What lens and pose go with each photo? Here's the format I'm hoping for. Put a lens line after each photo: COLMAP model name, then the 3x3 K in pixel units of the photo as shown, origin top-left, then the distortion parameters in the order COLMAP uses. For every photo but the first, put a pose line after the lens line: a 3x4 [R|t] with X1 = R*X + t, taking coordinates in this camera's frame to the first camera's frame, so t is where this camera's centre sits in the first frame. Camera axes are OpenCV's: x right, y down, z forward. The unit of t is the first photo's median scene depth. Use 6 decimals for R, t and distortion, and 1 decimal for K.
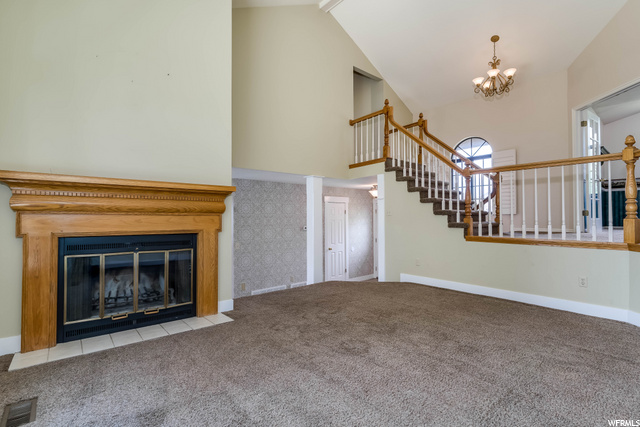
lens RADIAL K [[308.3, 0, 318.3], [0, 308.3, 213.0], [0, 0, 1]] dist [0.004242, 0.000421]
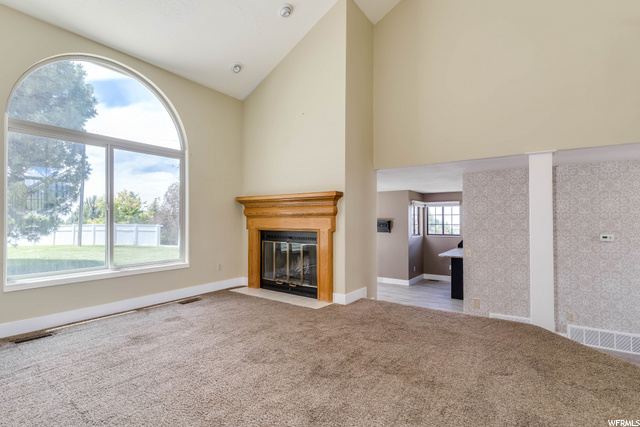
lens RADIAL K [[308.3, 0, 318.3], [0, 308.3, 213.0], [0, 0, 1]] dist [0.004242, 0.000421]
pose [[0.253678, -0.020531, -0.967071, 0.851668], [0.013979, 0.999748, -0.017558, 0.012273], [0.967188, -0.009065, 0.253901, 0.724629]]
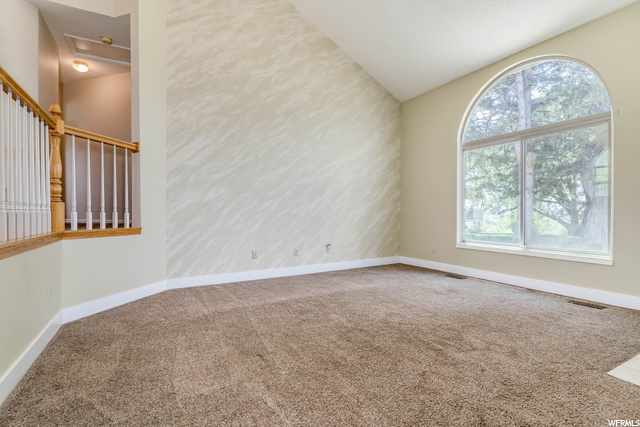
lens RADIAL K [[308.3, 0, 318.3], [0, 308.3, 213.0], [0, 0, 1]] dist [0.004242, 0.000421]
pose [[-0.981981, 0.006997, 0.188850, 0.146285], [0.004950, 0.999924, -0.011306, 0.053078], [-0.188915, -0.010167, -0.981941, 1.688917]]
